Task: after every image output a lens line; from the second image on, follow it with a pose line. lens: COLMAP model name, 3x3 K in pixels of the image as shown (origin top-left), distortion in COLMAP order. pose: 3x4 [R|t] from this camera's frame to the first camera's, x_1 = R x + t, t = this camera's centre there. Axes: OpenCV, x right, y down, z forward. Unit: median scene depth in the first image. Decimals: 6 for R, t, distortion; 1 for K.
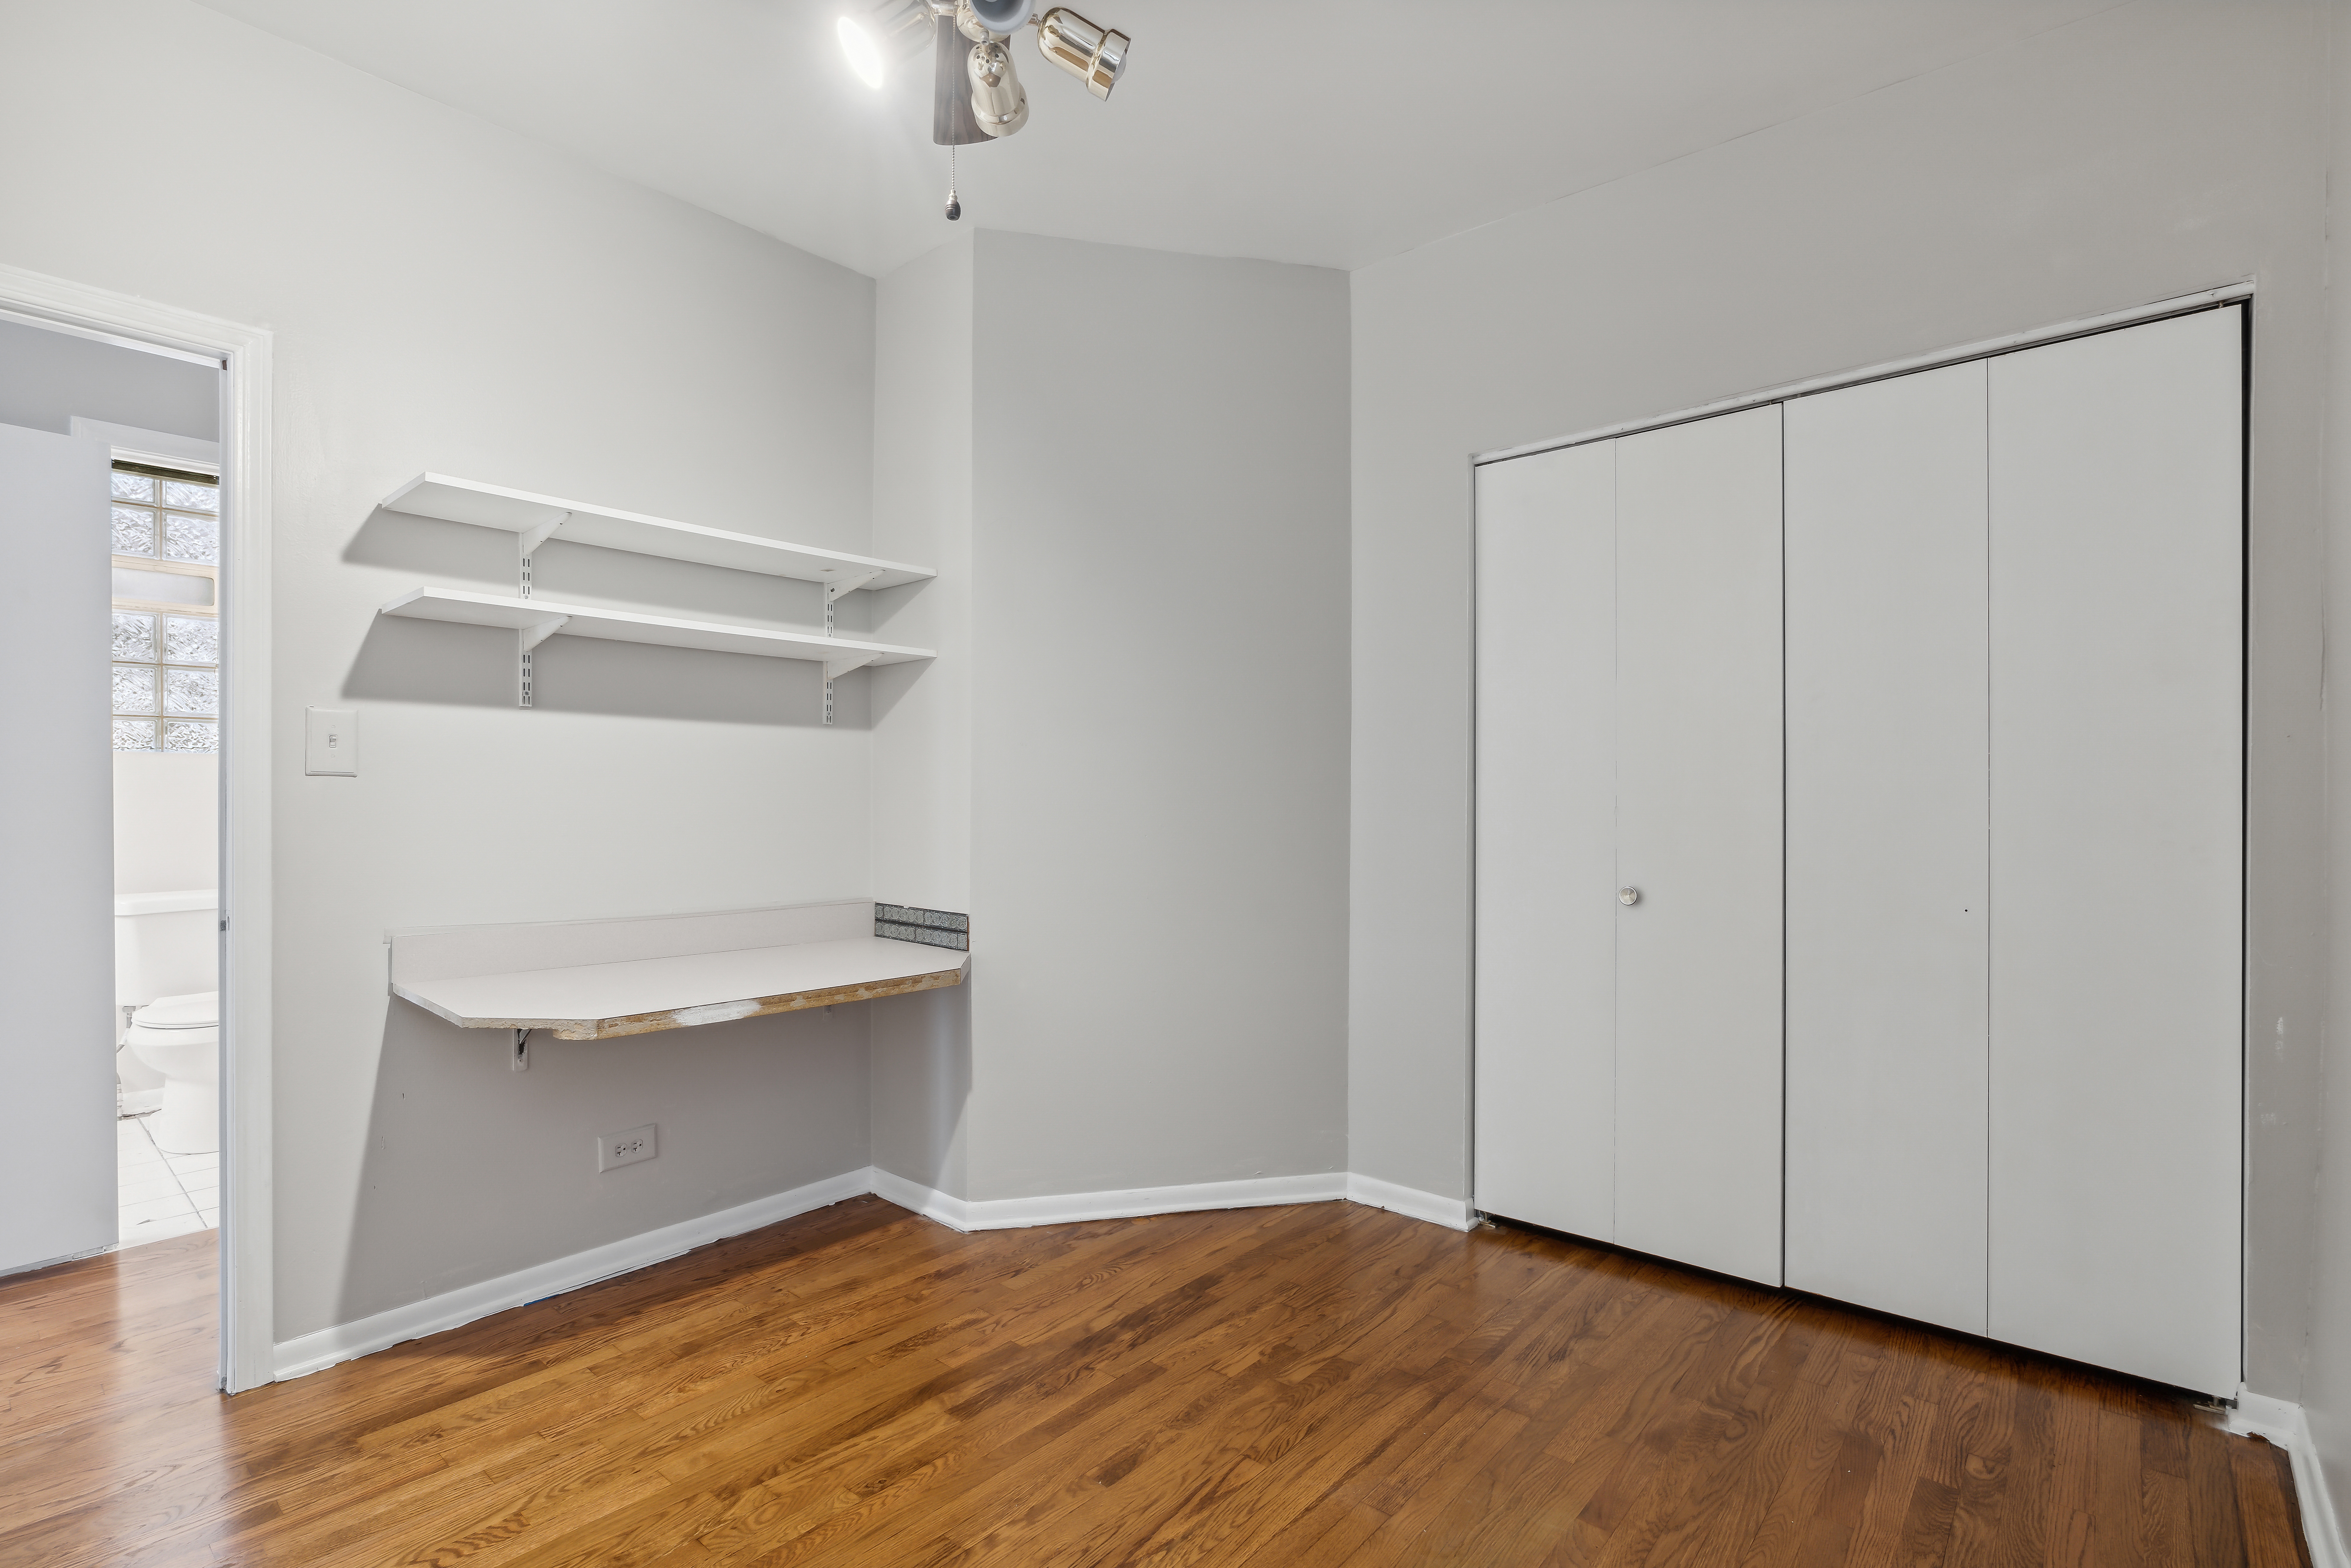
lens RADIAL K [[1137.8, 0, 1178.3], [0, 1137.8, 793.1], [0, 0, 1]] dist [-0.003349, 0.000152]
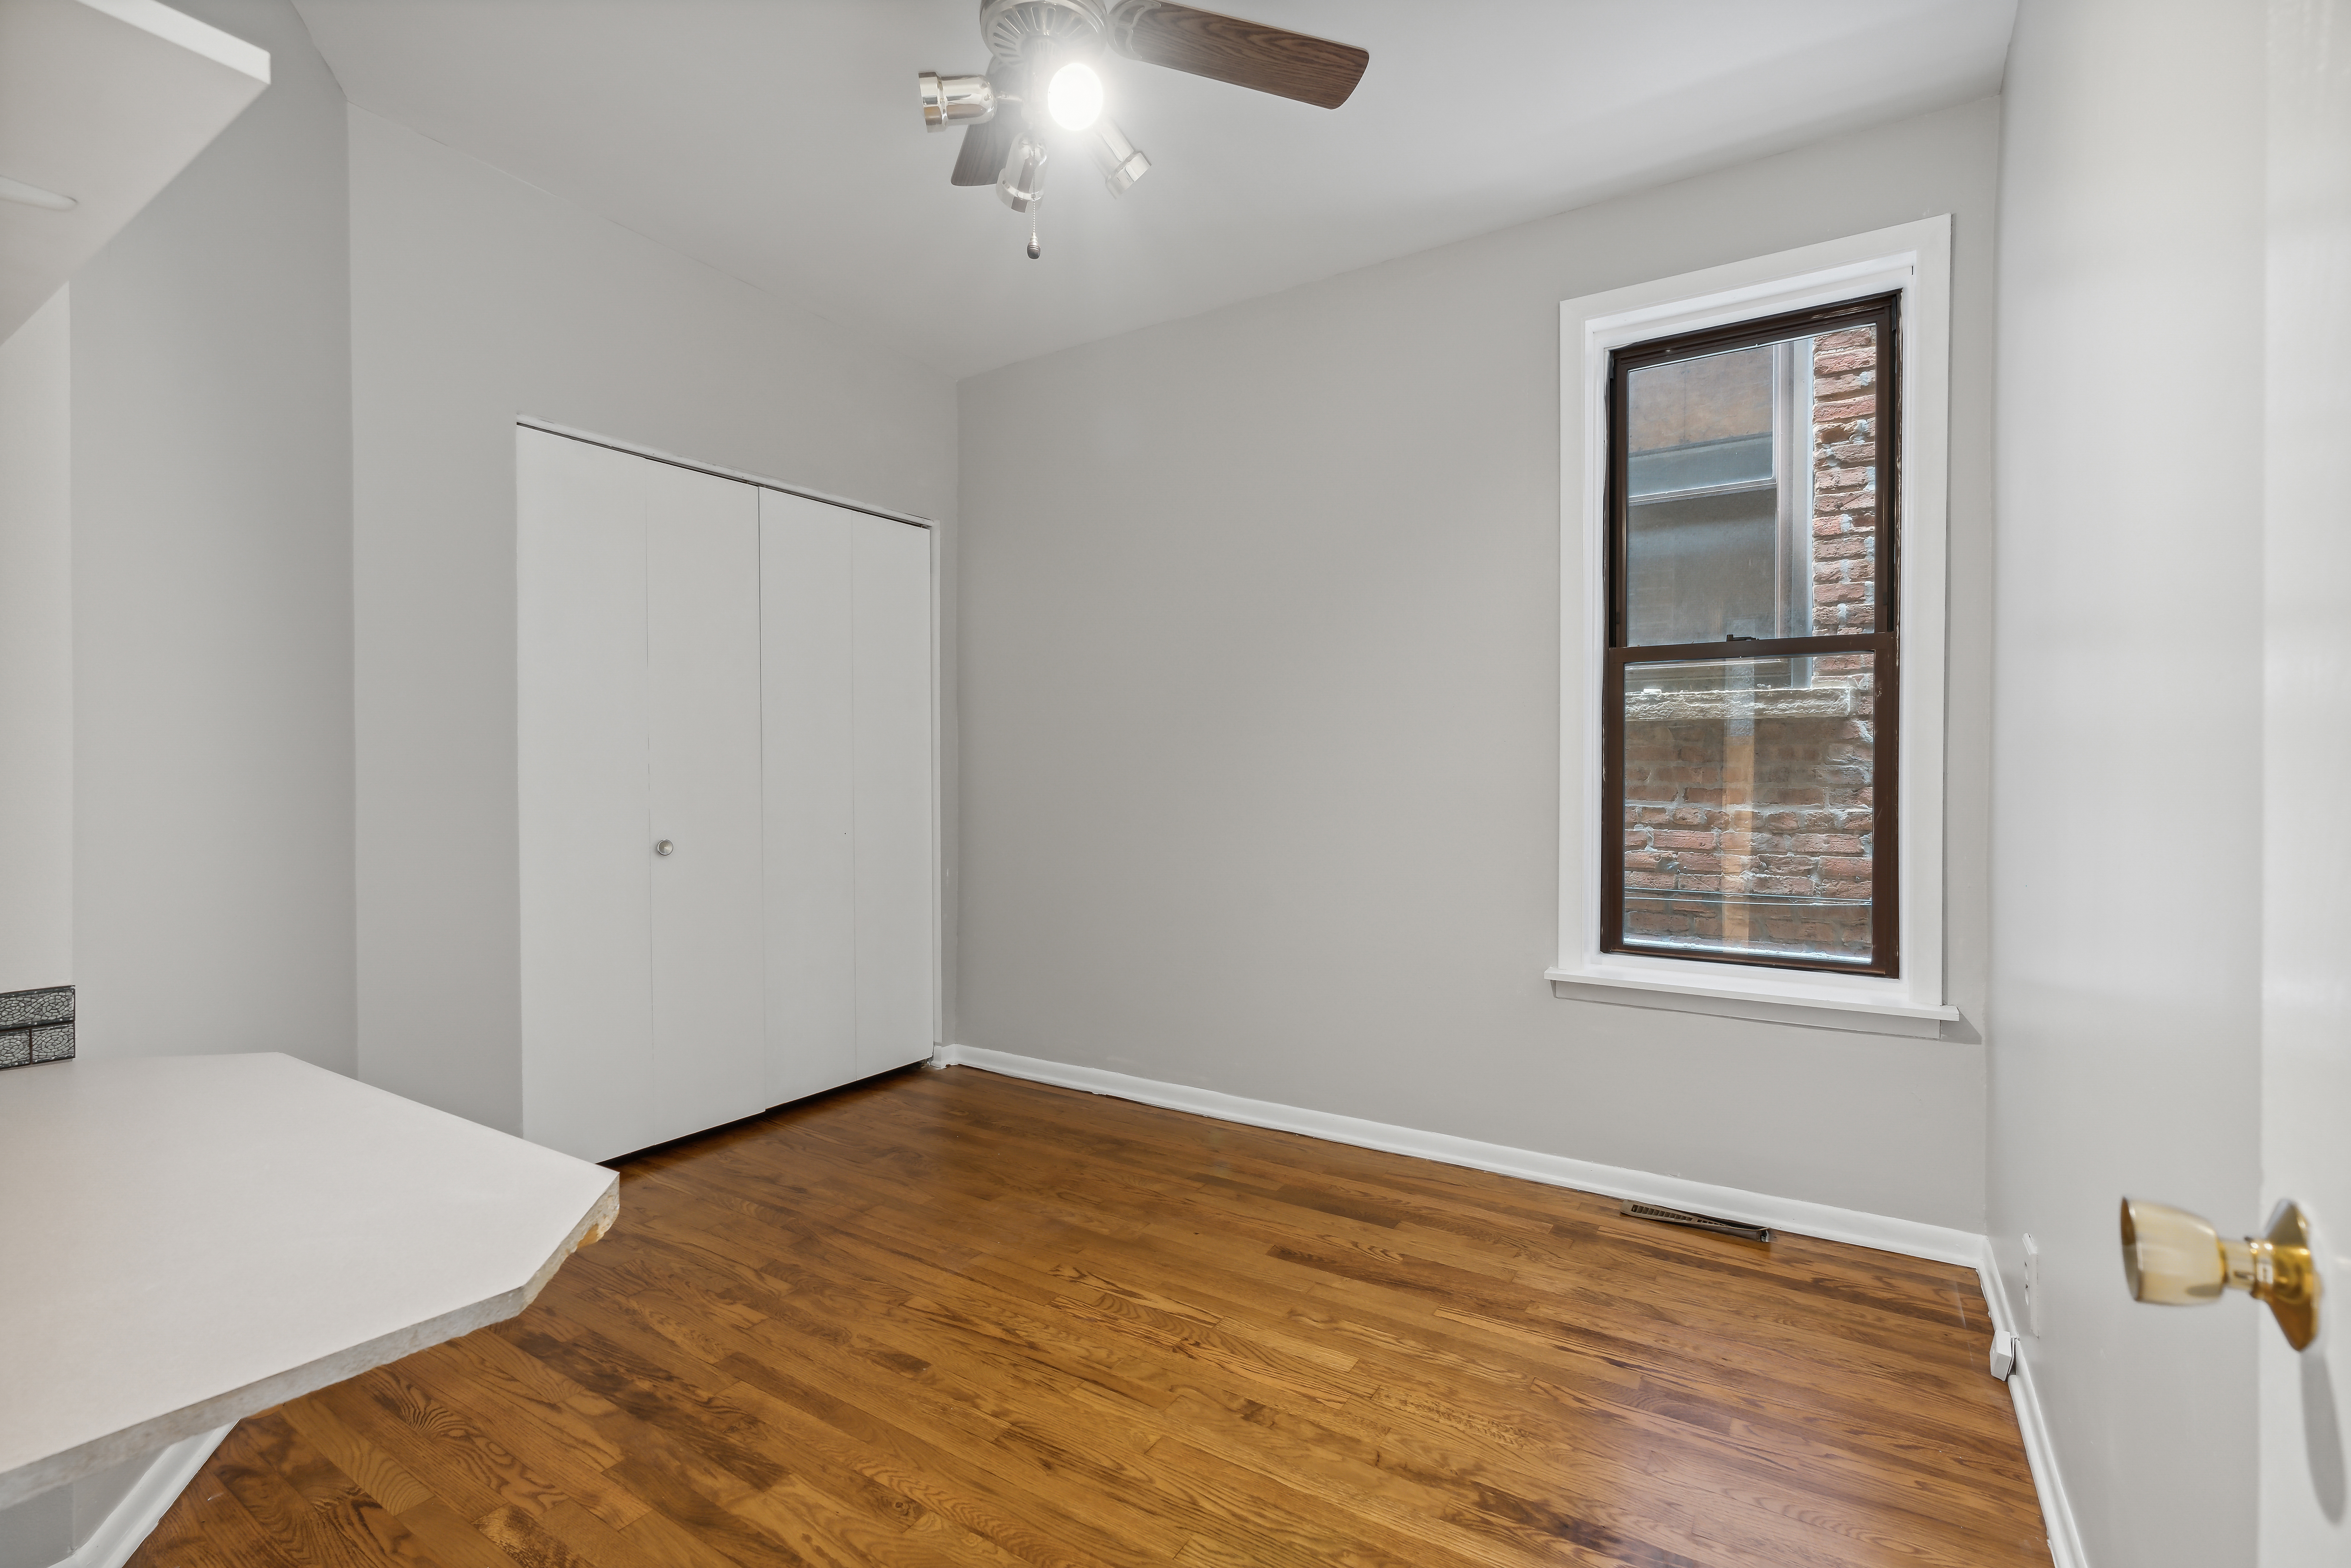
lens RADIAL K [[1070.4, 0, 1180.1], [0, 1070.4, 787.3], [0, 0, 1]] dist [0.003403, 0.001549]
pose [[-0.167655, -0.006932, 0.985821, -0.968692], [0.002948, 0.999967, 0.007533, 0.021822], [-0.985841, 0.004169, -0.167629, 0.780847]]
